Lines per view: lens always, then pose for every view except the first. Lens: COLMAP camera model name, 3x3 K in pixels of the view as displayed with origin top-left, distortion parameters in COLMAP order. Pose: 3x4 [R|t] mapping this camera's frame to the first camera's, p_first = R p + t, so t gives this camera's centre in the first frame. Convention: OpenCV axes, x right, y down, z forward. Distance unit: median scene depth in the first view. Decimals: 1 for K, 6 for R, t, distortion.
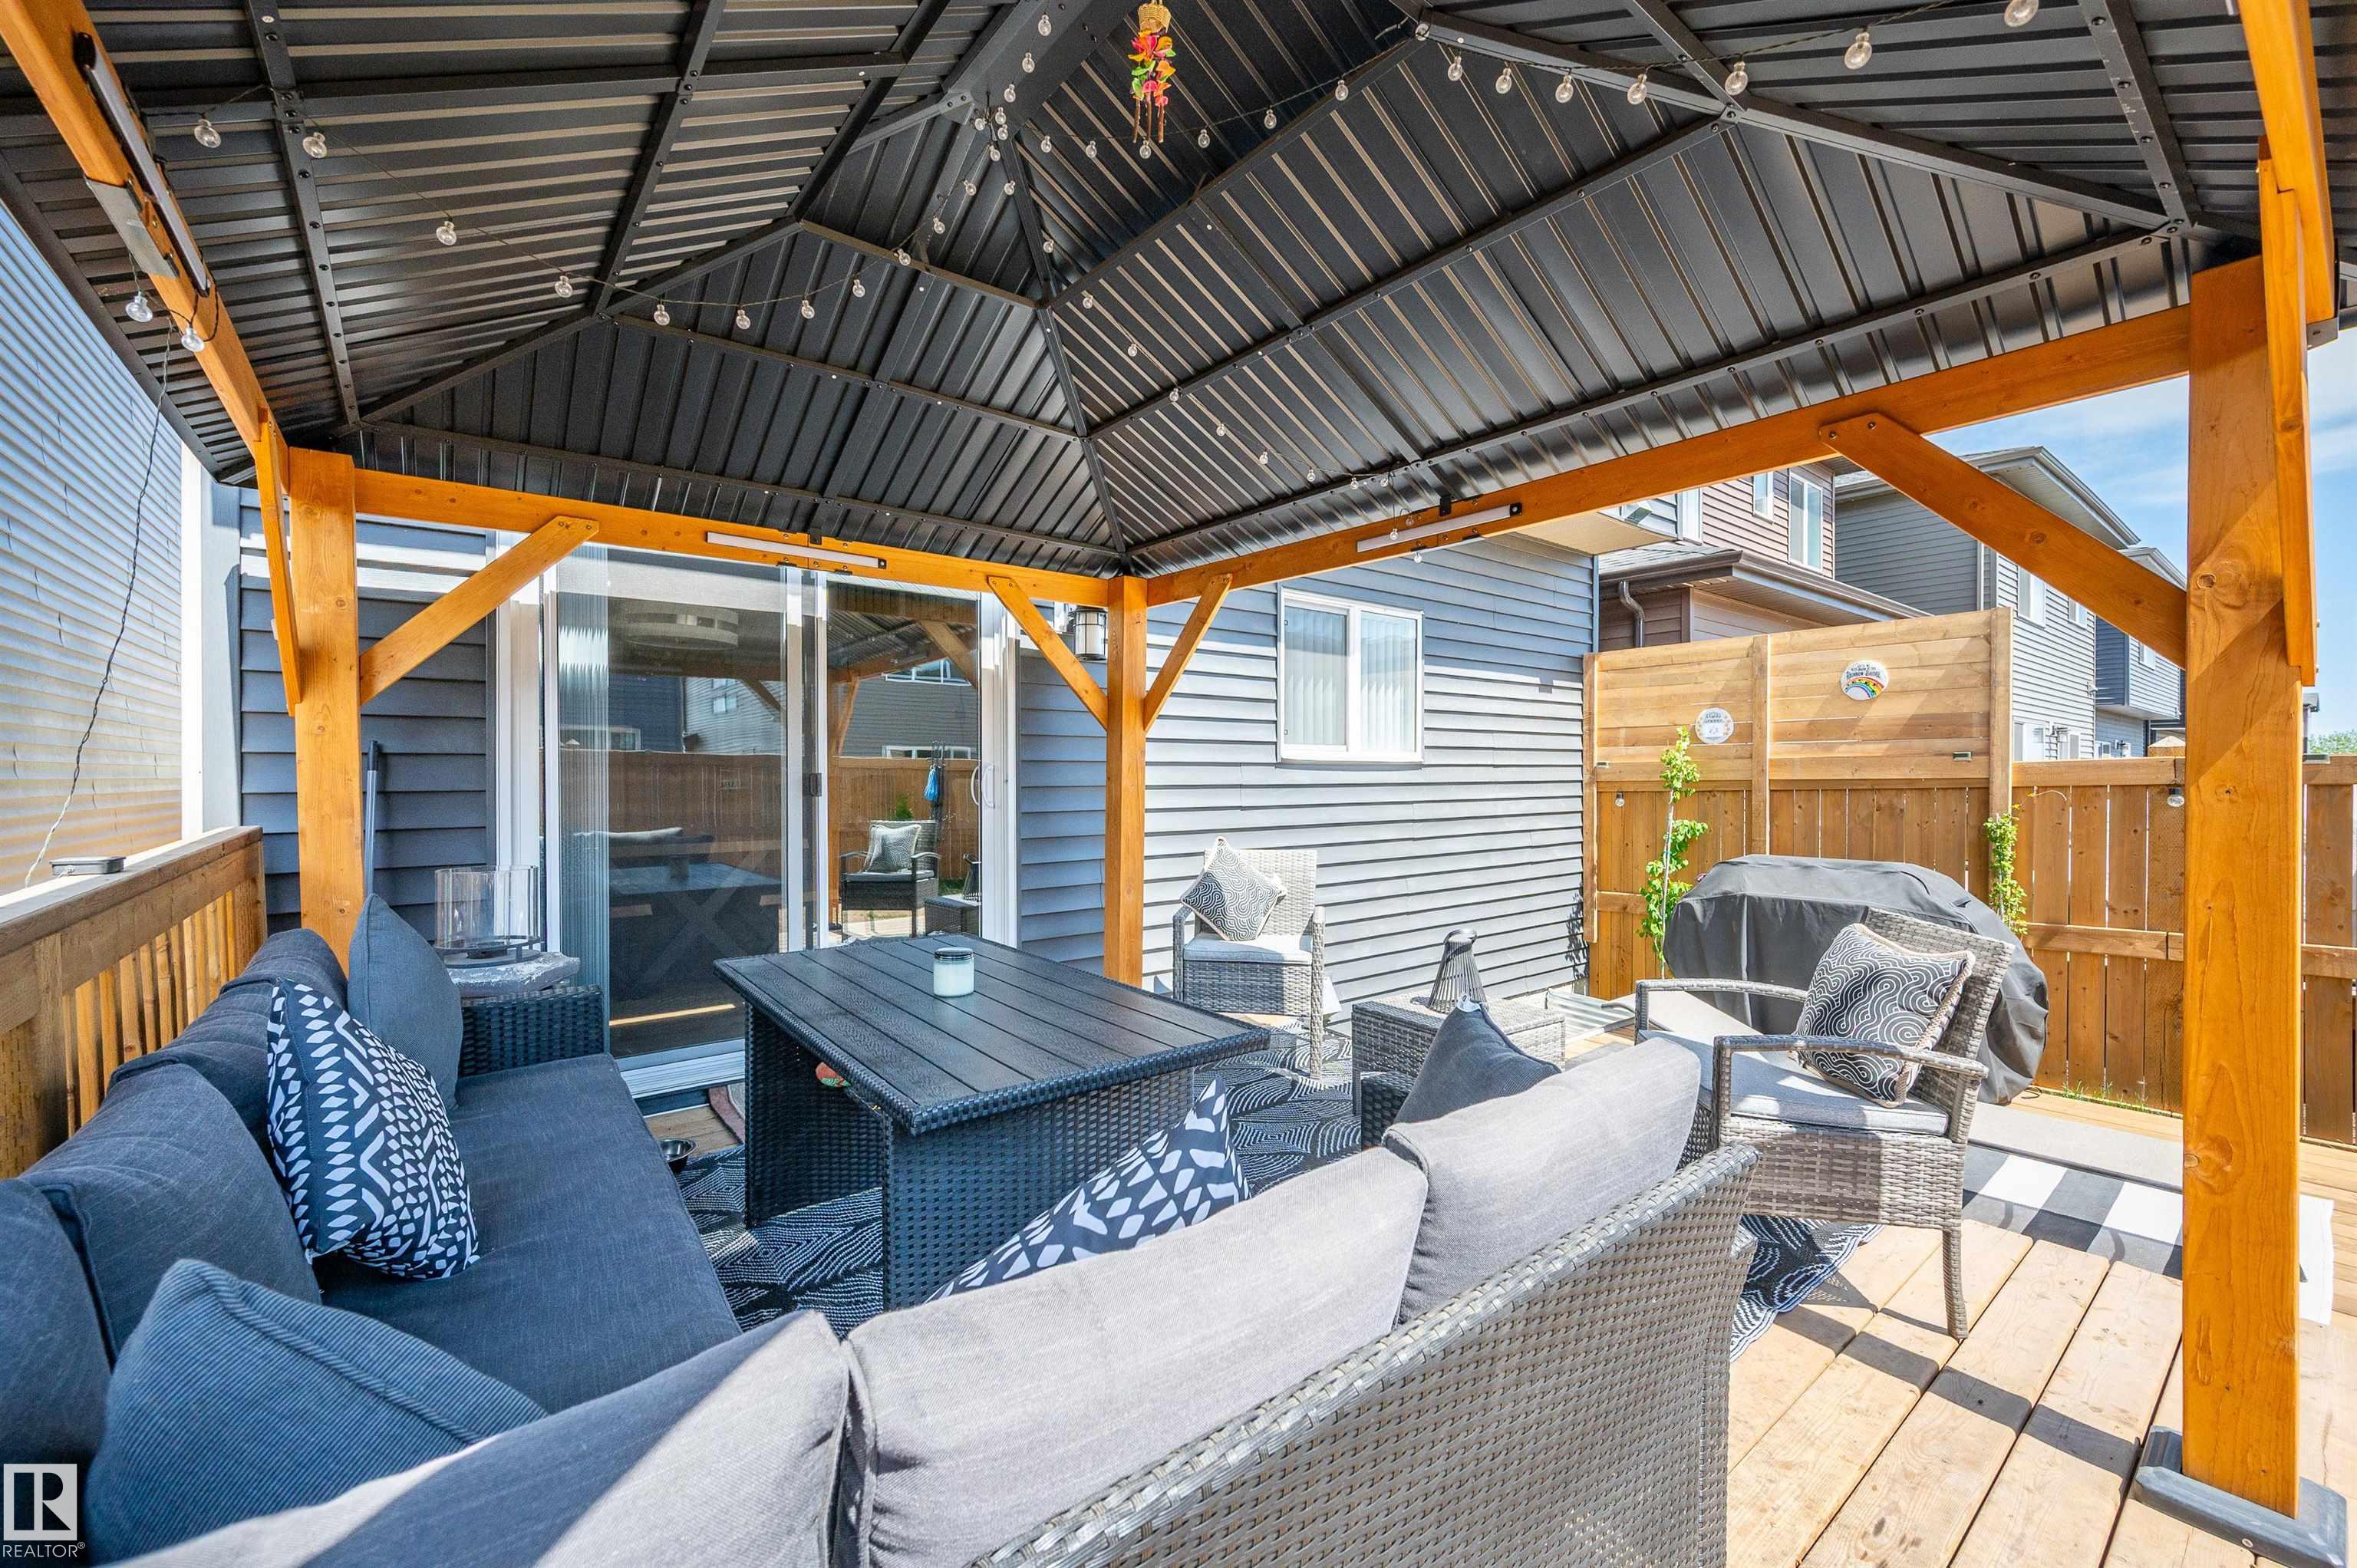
lens RADIAL K [[953.1, 0, 1192.2], [0, 953.1, 774.3], [0, 0, 1]] dist [-0.001952, -0.000433]
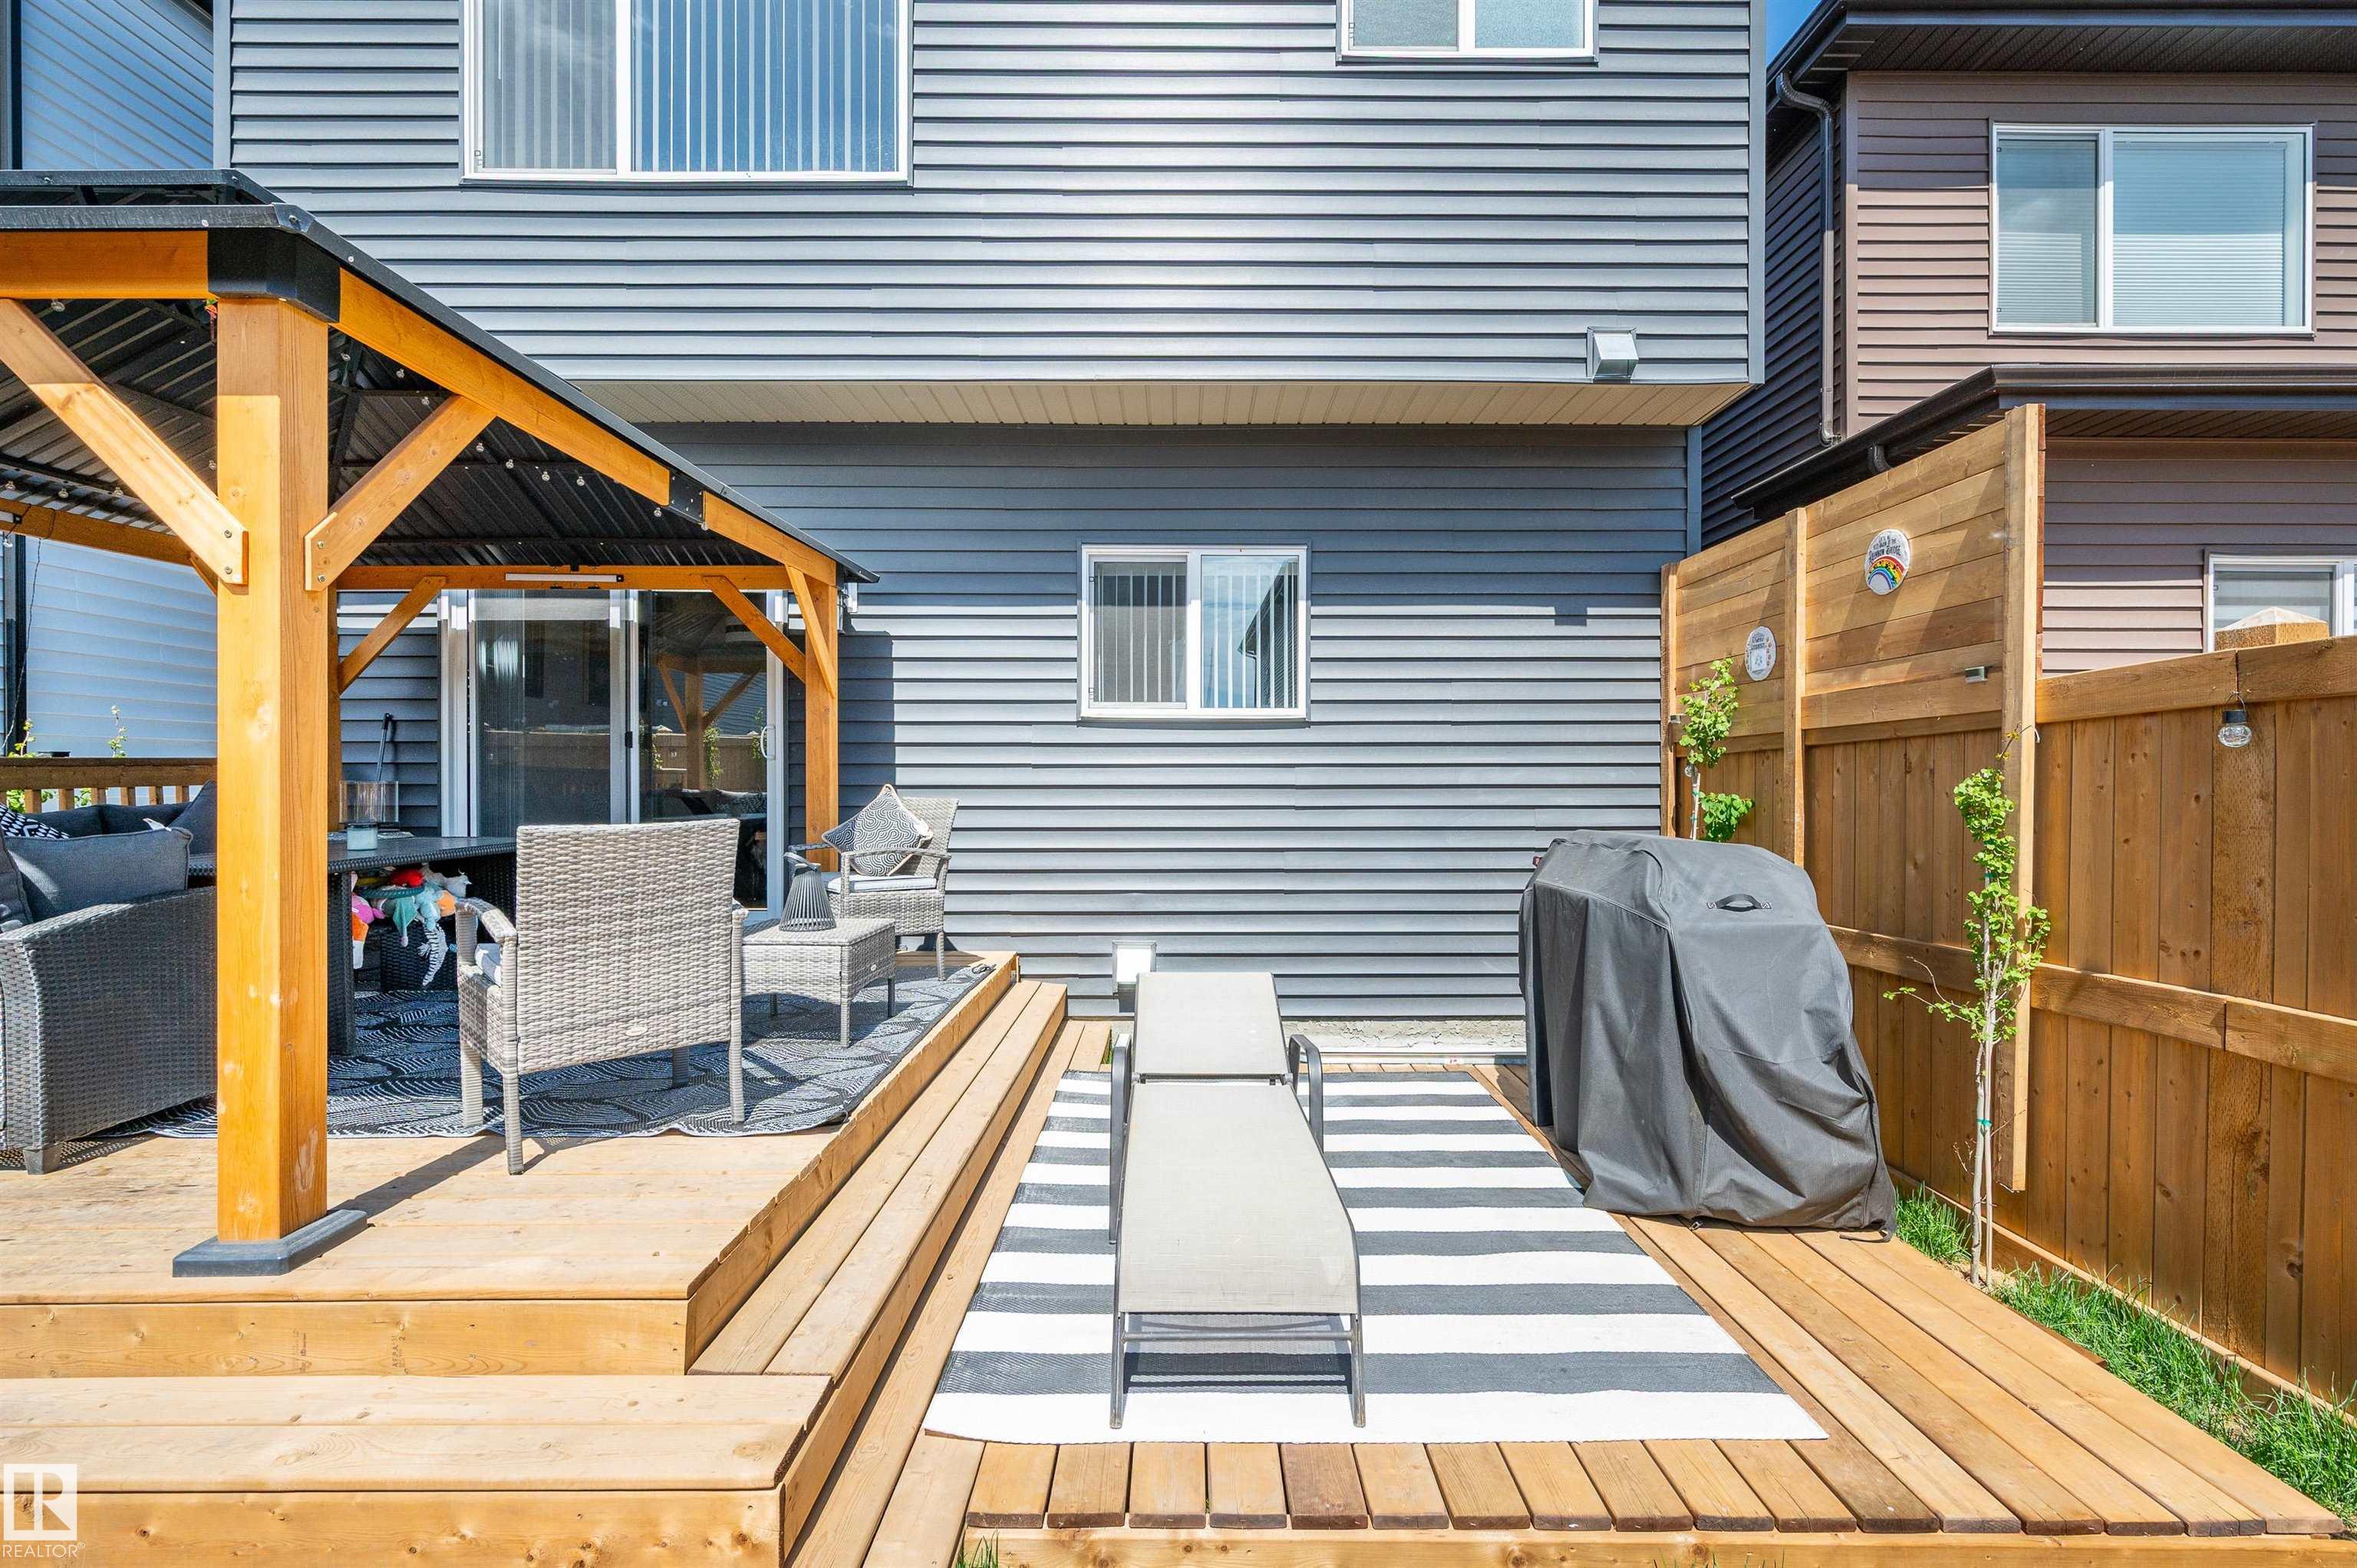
lens RADIAL K [[1082.4, 0, 1188.6], [0, 1082.4, 784.0], [0, 0, 1]] dist [-0.001550, 0.000390]
pose [[0.780857, 0.004245, -0.624695, 0.825978], [-0.002032, 0.999989, 0.004255, 0.044736], [0.624706, -0.002053, 0.780857, 0.177738]]
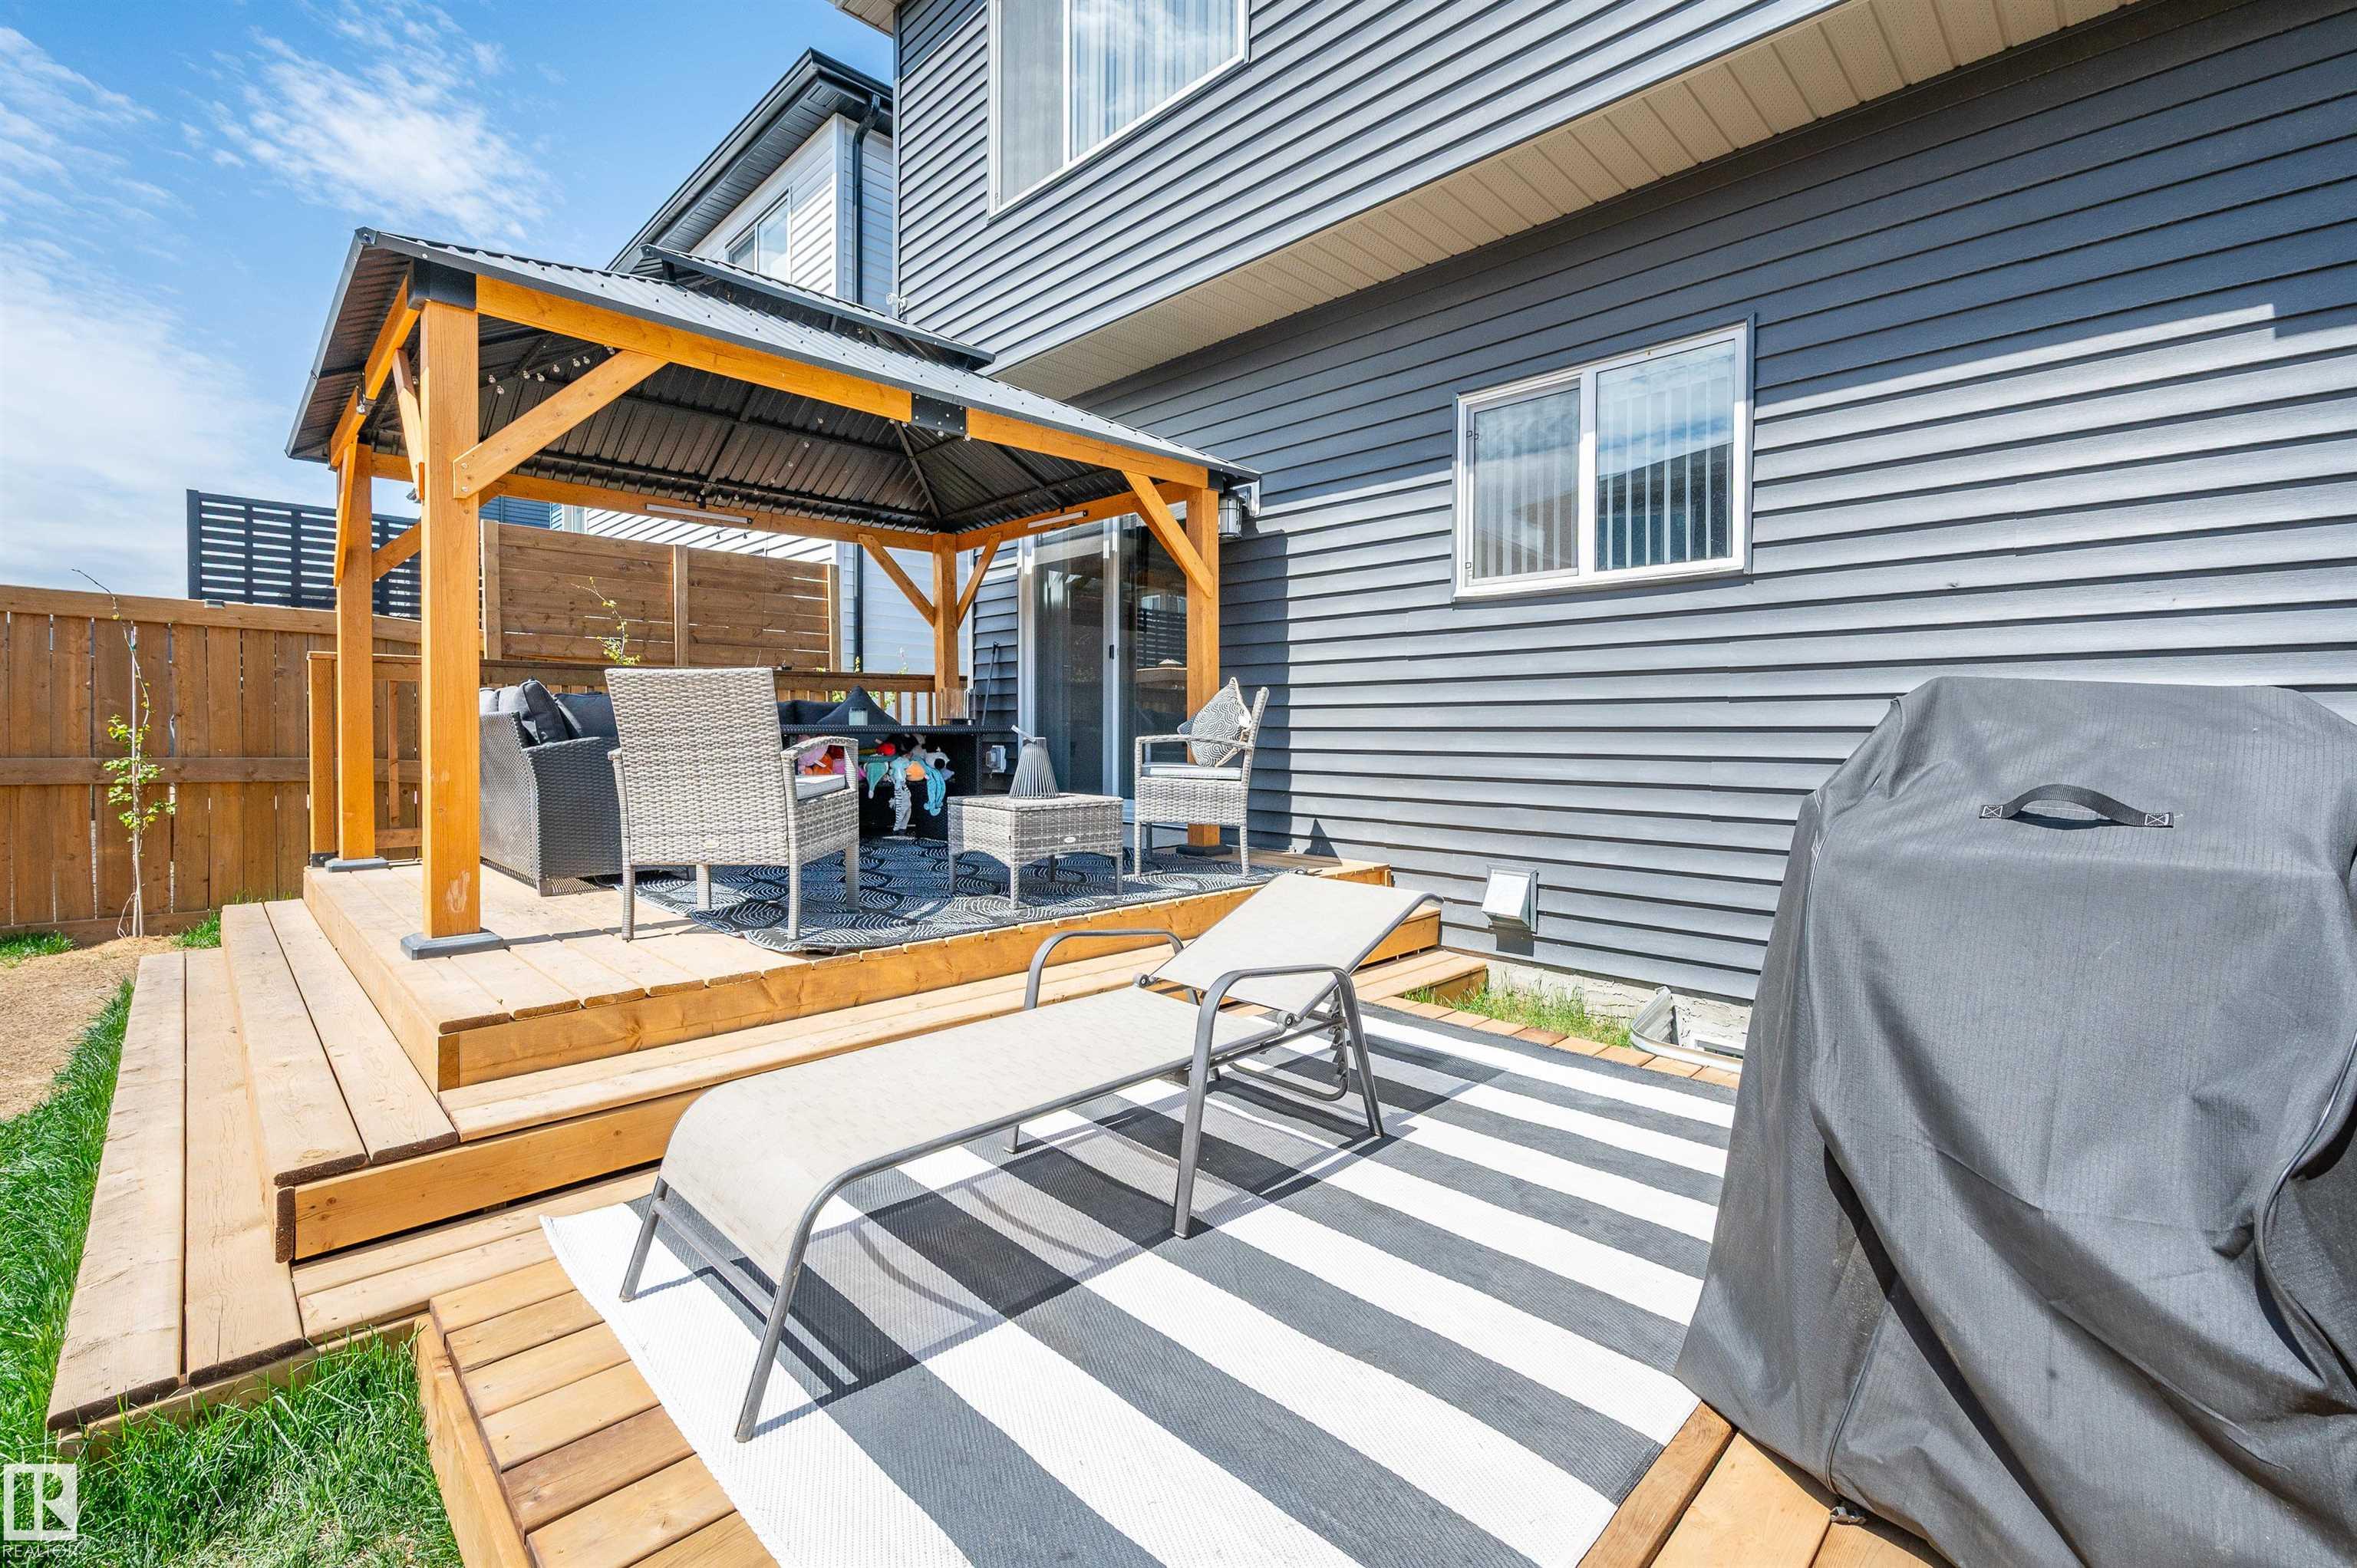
lens RADIAL K [[1012.3, 0, 1176.5], [0, 1012.3, 735.3], [0, 0, 1]] dist [0.001299, 0.000773]
pose [[0.098324, 0.004788, -0.995143, 0.902883], [-0.008841, 0.999953, 0.003937, 0.097674], [0.995115, 0.008411, 0.098361, 0.622415]]
